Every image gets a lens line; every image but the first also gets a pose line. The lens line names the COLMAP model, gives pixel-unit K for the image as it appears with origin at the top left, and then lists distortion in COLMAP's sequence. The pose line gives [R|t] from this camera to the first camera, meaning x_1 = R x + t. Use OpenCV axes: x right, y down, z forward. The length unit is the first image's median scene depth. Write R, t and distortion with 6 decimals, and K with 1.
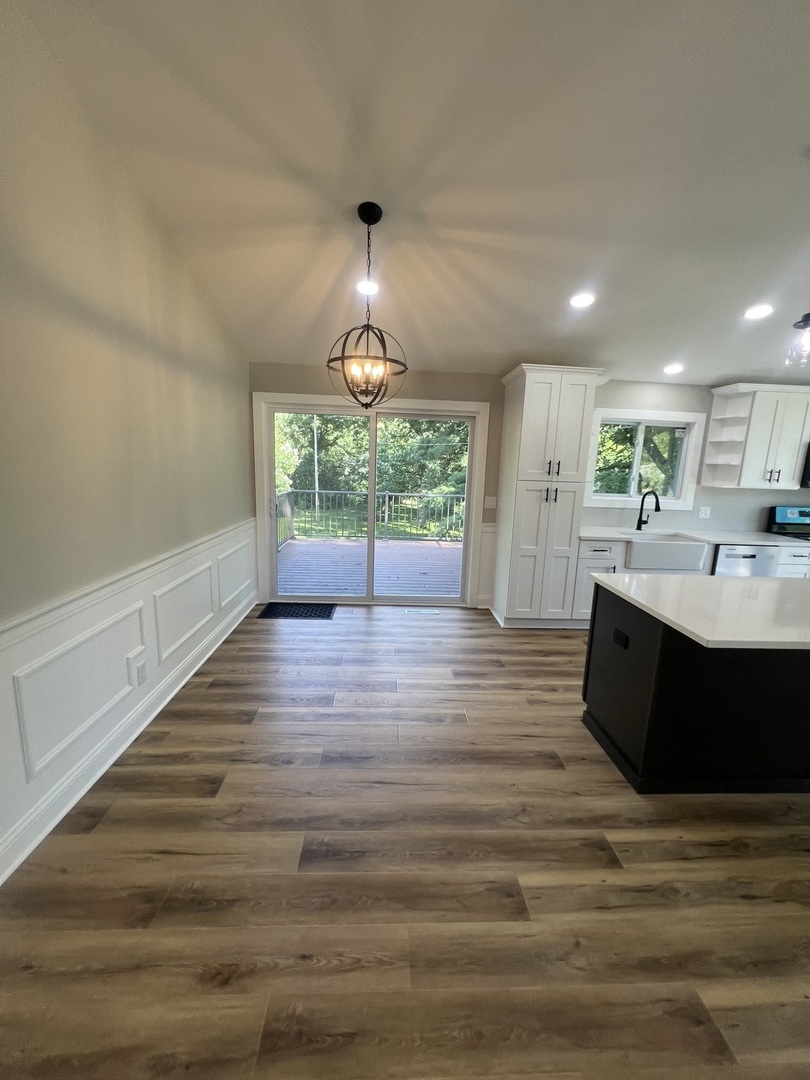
lens RADIAL K [[430.4, 0, 410.3], [0, 430.4, 536.4], [0, 0, 1]] dist [-0.000268, 0.000244]
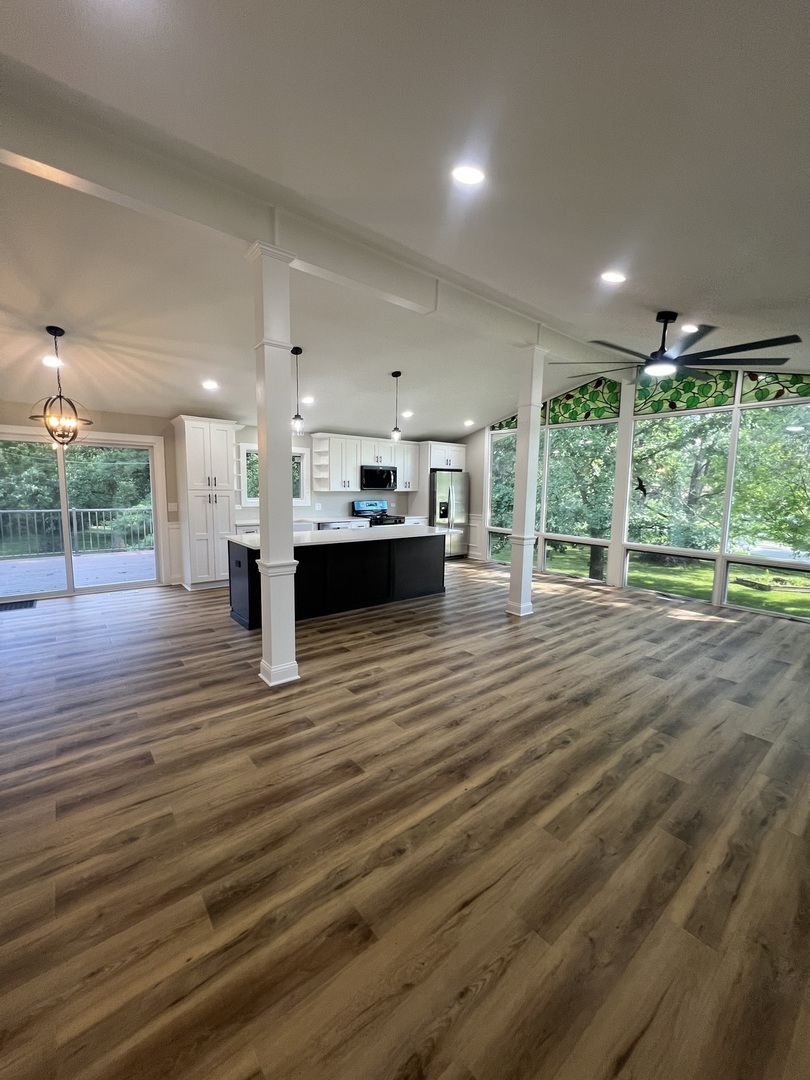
lens RADIAL K [[430.4, 0, 406.2], [0, 430.4, 536.7], [0, 0, 1]] dist [-0.000268, 0.000244]
pose [[0.810940, -0.090900, 0.578025, -0.015619], [0.112037, 0.993704, -0.000913, 0.108480], [-0.574303, 0.065501, 0.816018, -0.599596]]
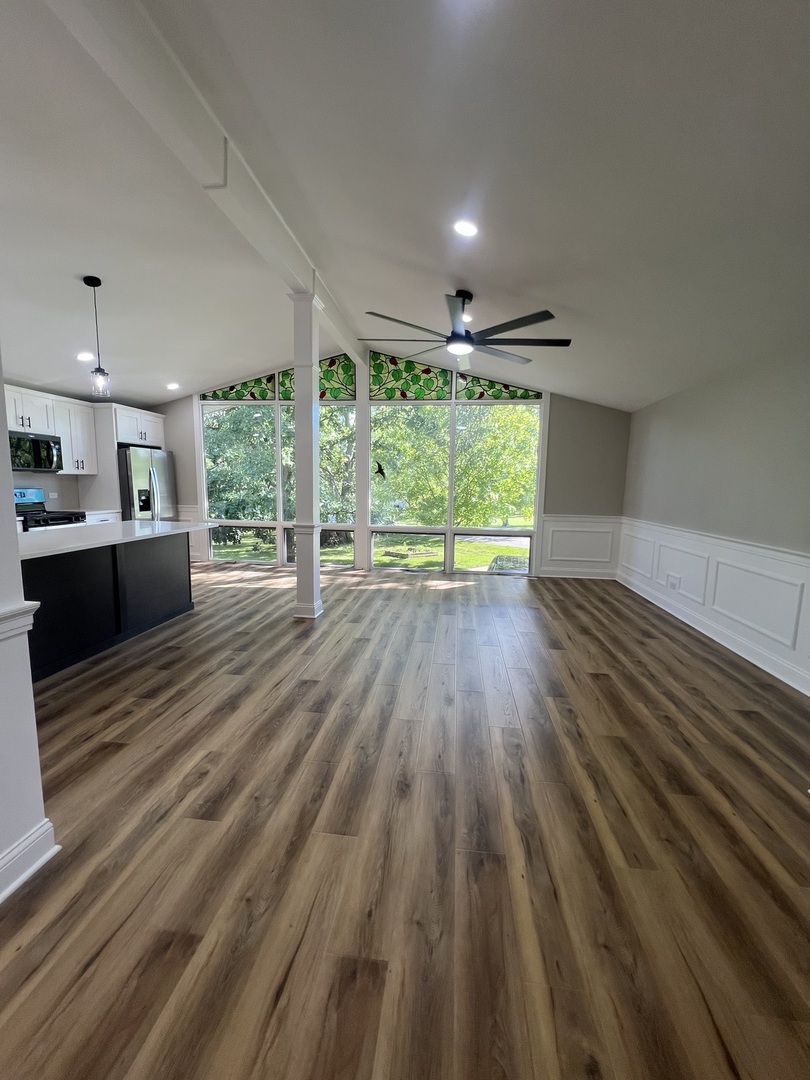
lens RADIAL K [[430.4, 0, 406.6], [0, 430.4, 538.0], [0, 0, 1]] dist [-0.000268, 0.000244]
pose [[0.173899, -0.154220, 0.972613, -0.007655], [0.156497, 0.979438, 0.127321, 0.081741], [-0.972249, 0.130070, 0.194458, -0.220865]]
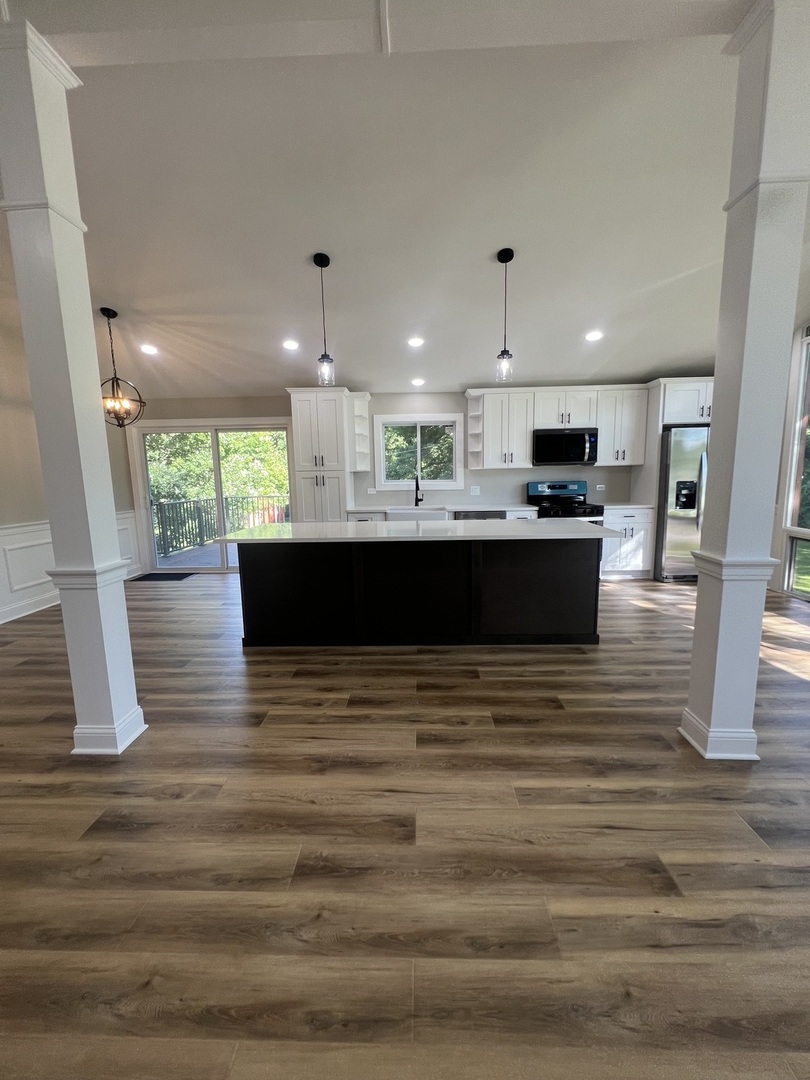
lens RADIAL K [[430.4, 0, 406.5], [0, 430.4, 536.3], [0, 0, 1]] dist [-0.000268, 0.000244]
pose [[0.994972, -0.042354, -0.090753, 0.645150], [0.039422, 0.998649, -0.033858, 0.123253], [0.092065, 0.030110, 0.995298, -0.295289]]
